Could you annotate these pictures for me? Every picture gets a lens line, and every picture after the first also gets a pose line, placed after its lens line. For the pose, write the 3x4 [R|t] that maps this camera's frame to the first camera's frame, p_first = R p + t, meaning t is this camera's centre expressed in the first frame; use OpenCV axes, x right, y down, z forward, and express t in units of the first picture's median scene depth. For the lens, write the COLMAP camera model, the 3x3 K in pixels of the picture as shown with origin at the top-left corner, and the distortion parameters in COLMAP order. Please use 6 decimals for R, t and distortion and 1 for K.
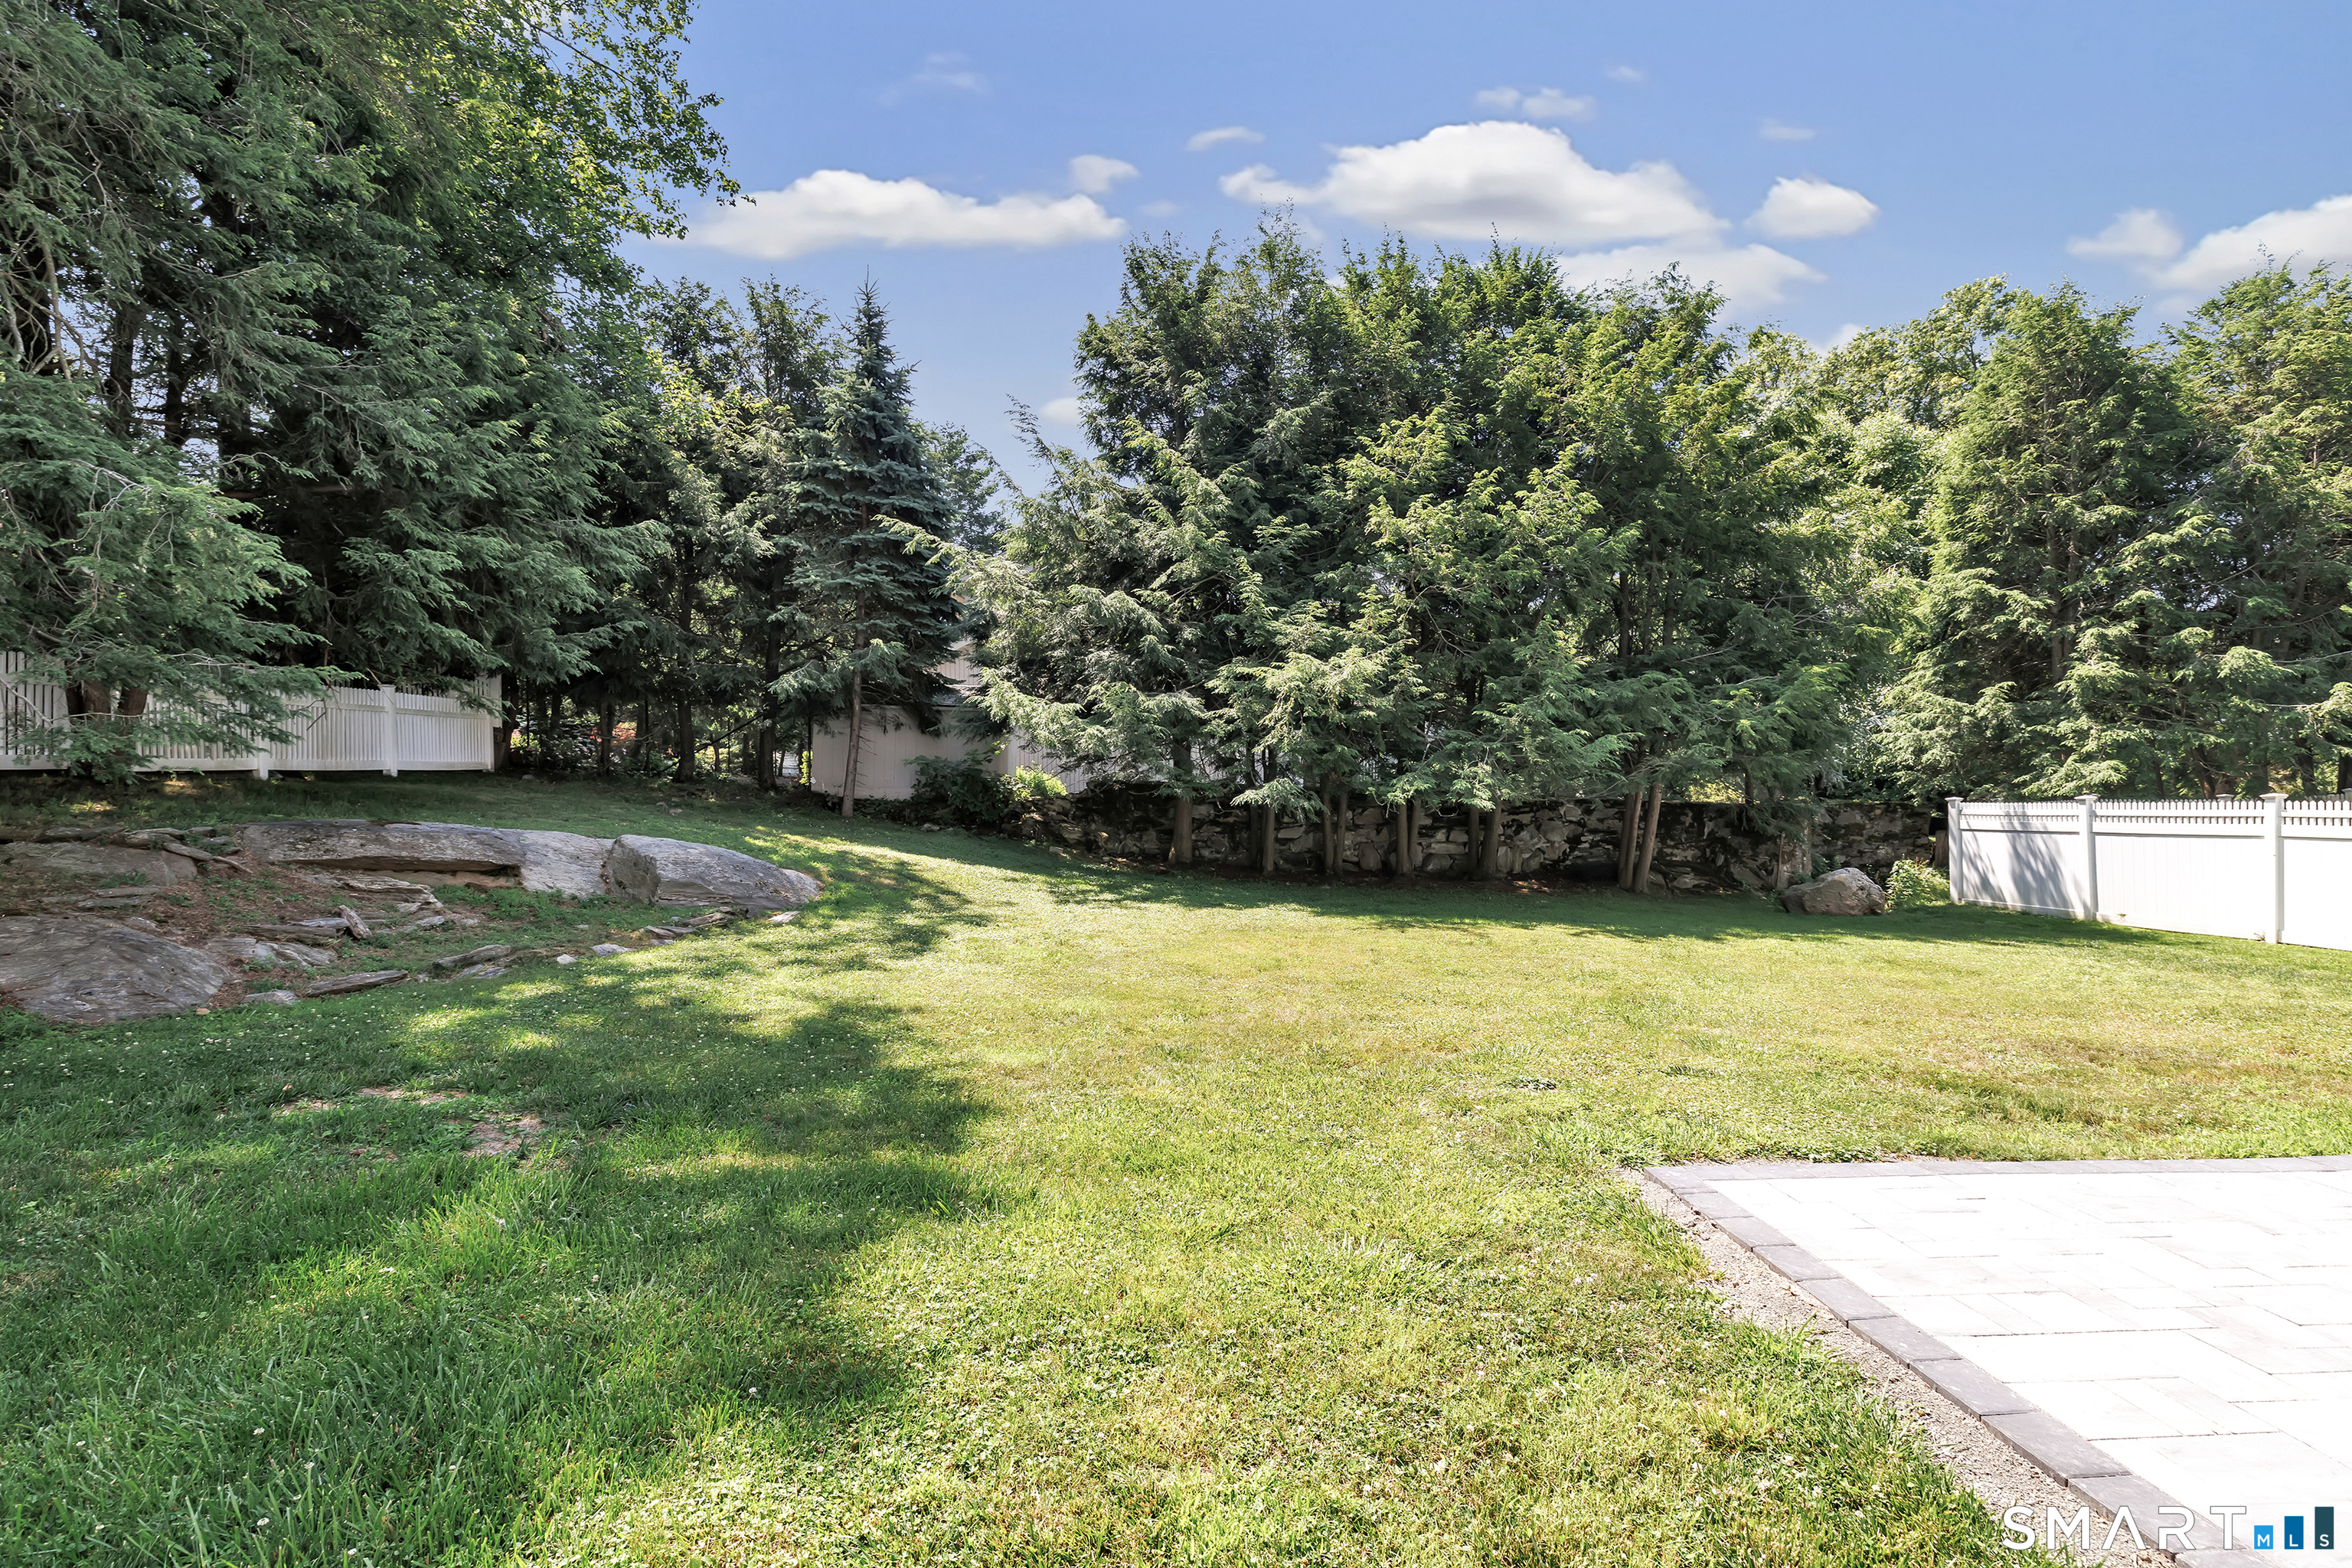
lens RADIAL K [[1024.9, 0, 1149.5], [0, 1024.9, 825.9], [0, 0, 1]] dist [-0.011357, -0.000259]
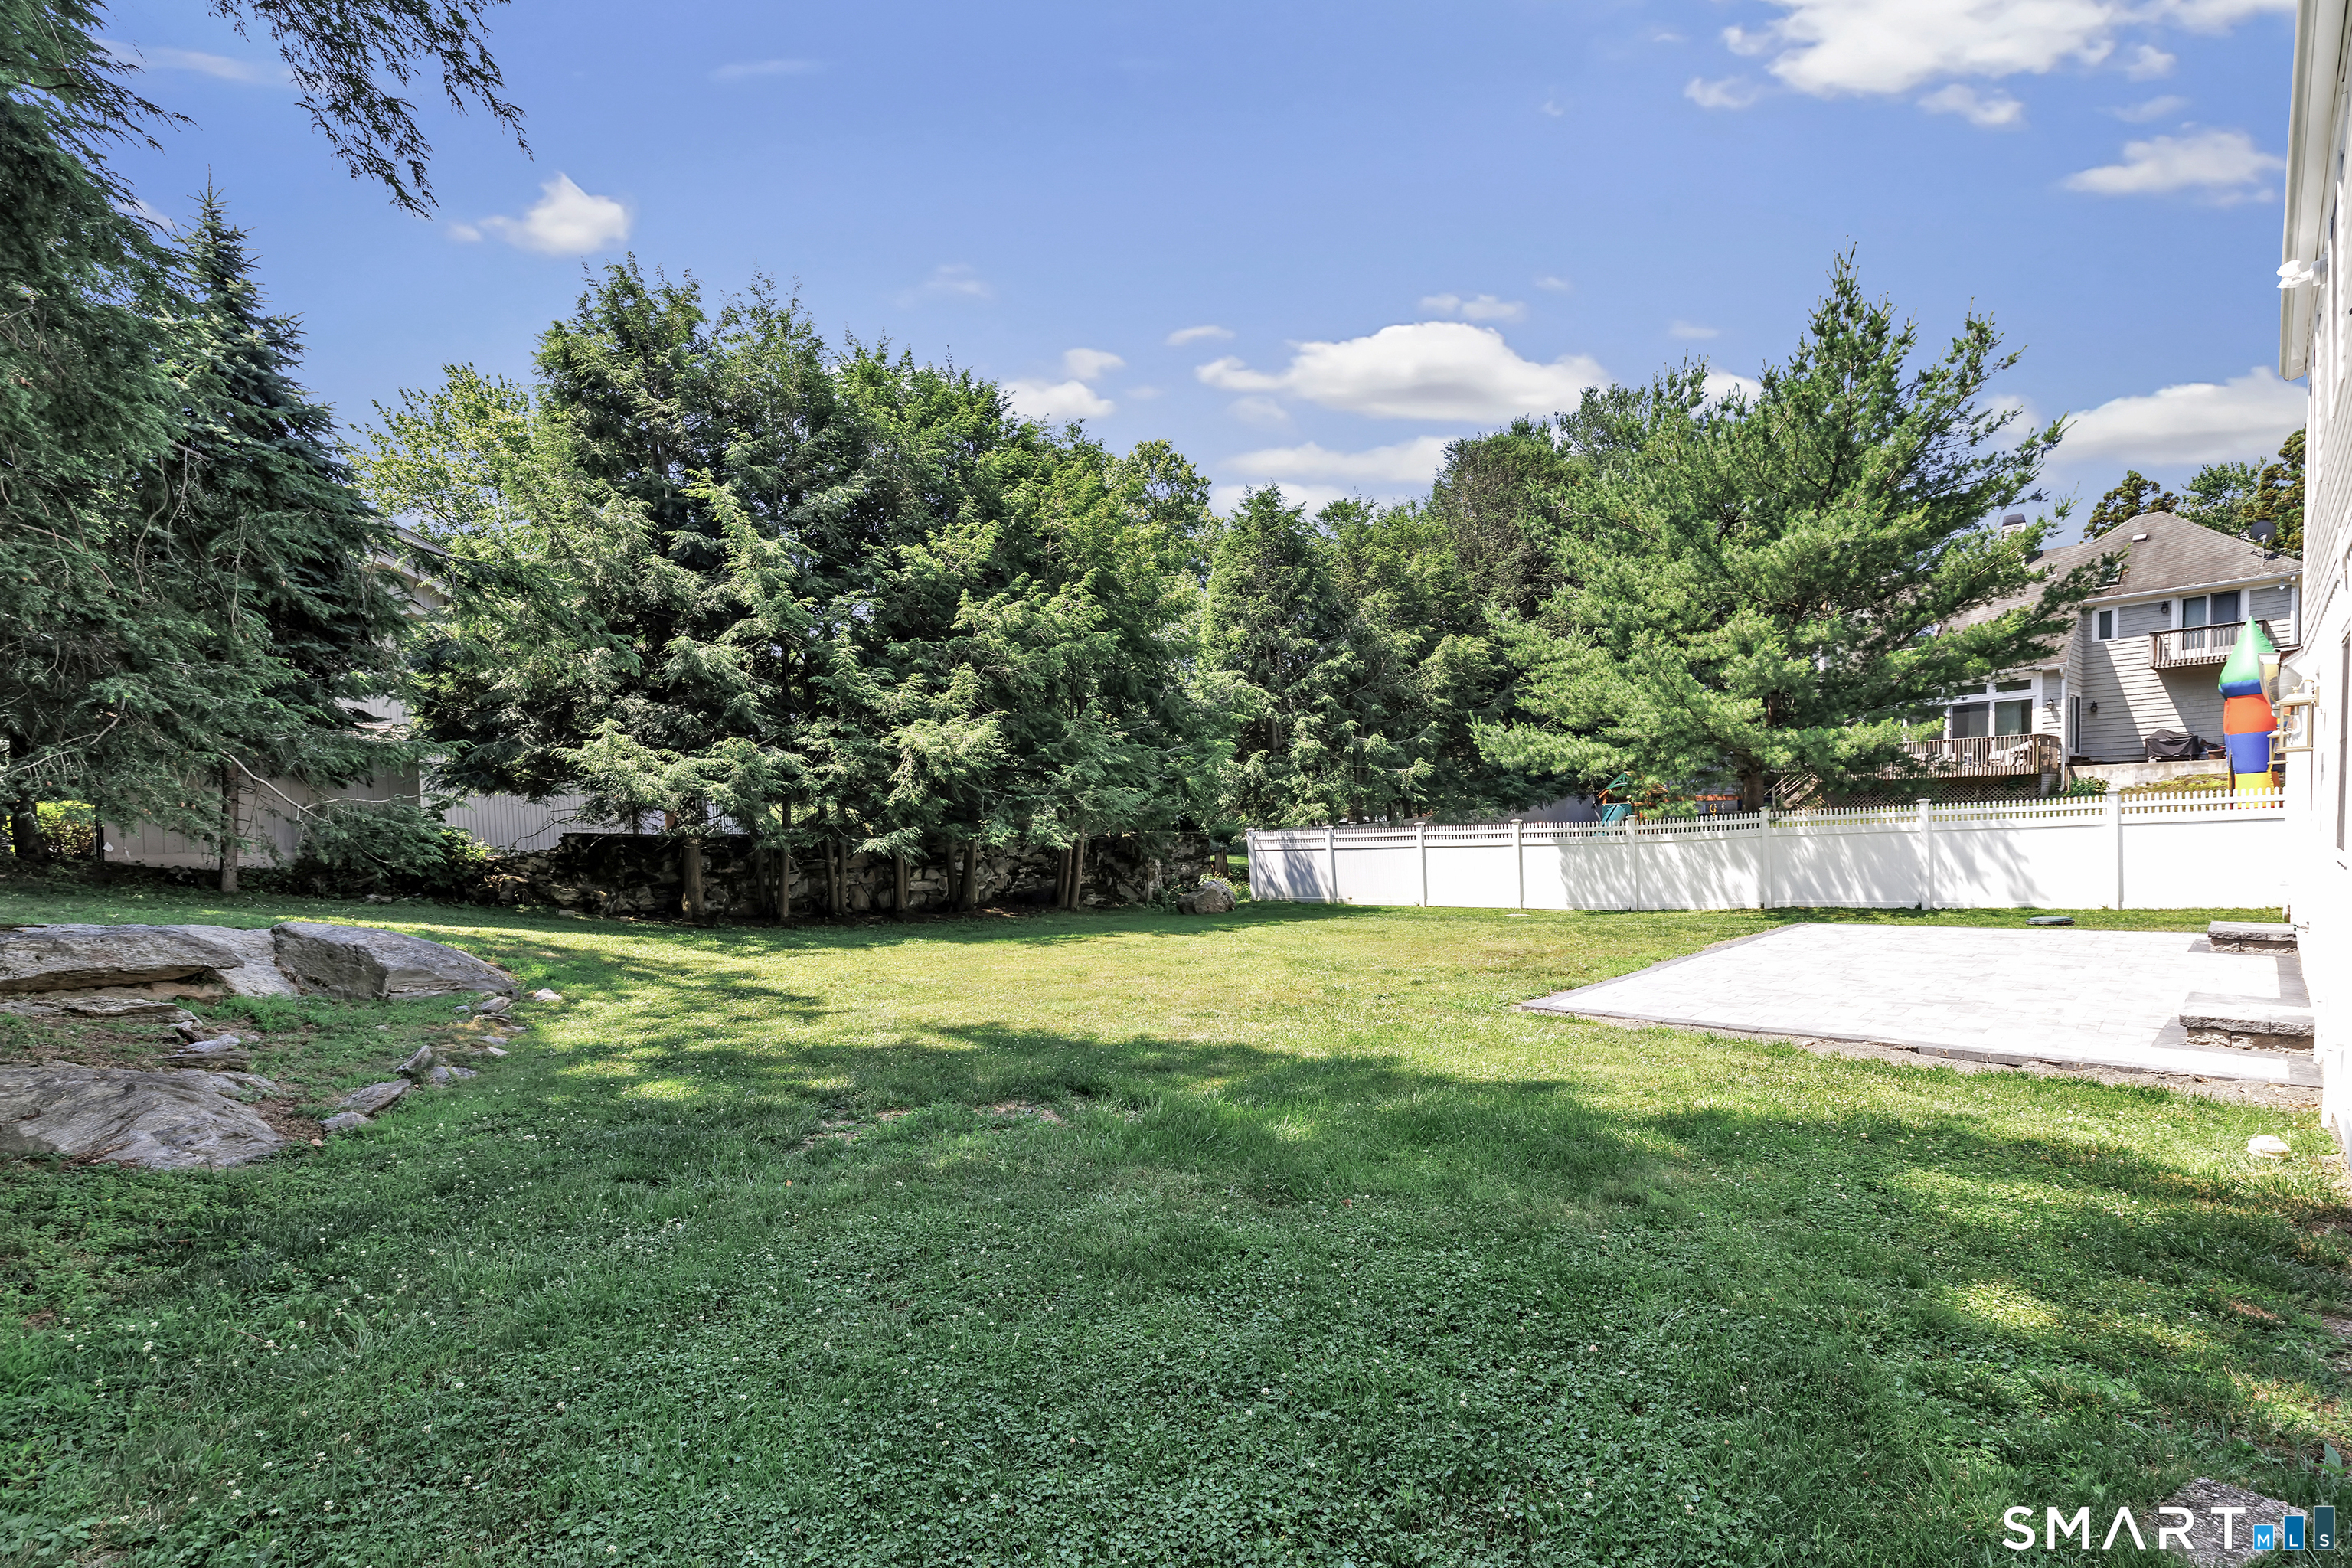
lens RADIAL K [[1034.6, 0, 1183.6], [0, 1034.6, 886.8], [0, 0, 1]] dist [-0.043531, -0.000223]
pose [[0.731750, -0.063566, 0.678603, -0.300889], [0.049283, 0.997970, 0.040339, -0.009262], [-0.679789, 0.003926, 0.733397, -0.033646]]
